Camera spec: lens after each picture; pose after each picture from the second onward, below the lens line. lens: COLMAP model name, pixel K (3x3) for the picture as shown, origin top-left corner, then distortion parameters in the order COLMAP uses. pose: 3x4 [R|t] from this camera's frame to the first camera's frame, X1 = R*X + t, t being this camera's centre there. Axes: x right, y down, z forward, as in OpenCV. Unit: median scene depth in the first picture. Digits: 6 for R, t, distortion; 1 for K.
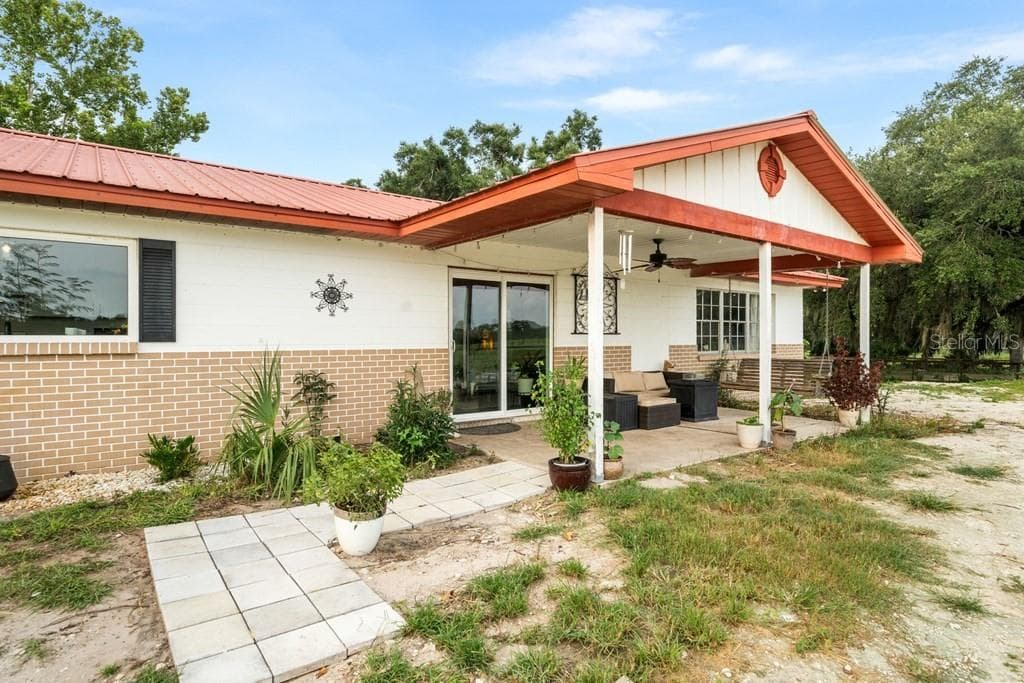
lens RADIAL K [[557.1, 0, 512.0], [0, 557.1, 341.5], [0, 0, 1]] dist [0.004305, -0.000197]
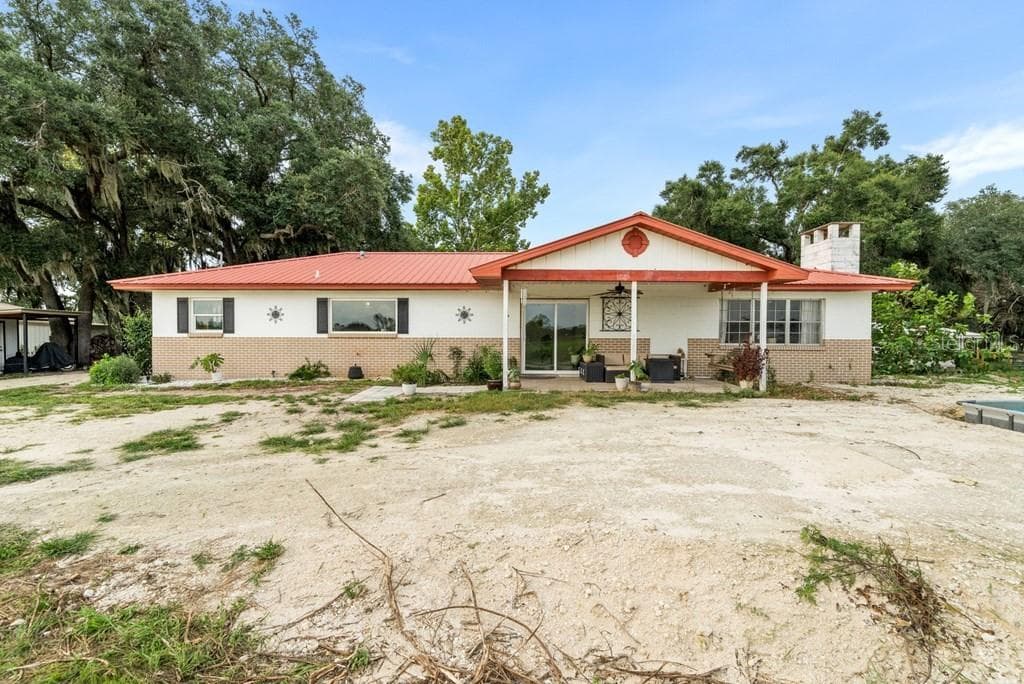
lens RADIAL K [[482.6, 0, 512.0], [0, 482.6, 342.0], [0, 0, 1]] dist [0.000114, -0.000386]
pose [[0.793835, 0.011582, -0.608023, 0.202381], [-0.008590, 0.999932, 0.007832, 0.002882], [0.608073, -0.000995, 0.793881, -0.095961]]
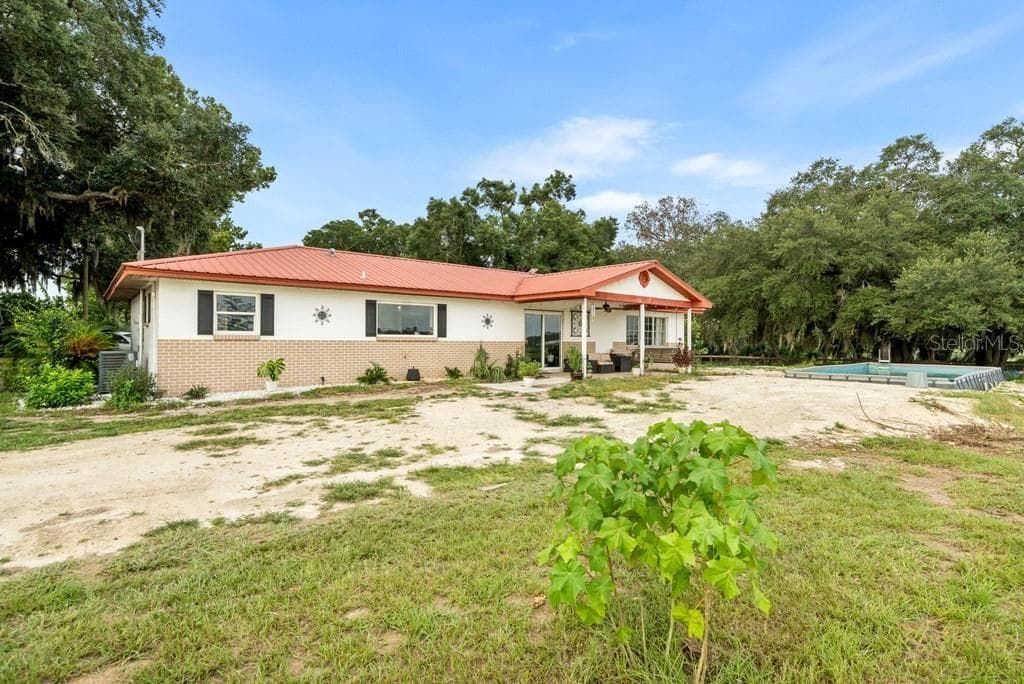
lens RADIAL K [[517.0, 0, 512.0], [0, 517.0, 342.0], [0, 0, 1]] dist [0.026183, 0.000216]
pose [[0.998919, 0.005380, 0.046176, -0.058902], [-0.004989, 0.999951, -0.008570, 0.007498], [-0.046220, 0.008331, 0.998897, -0.287375]]
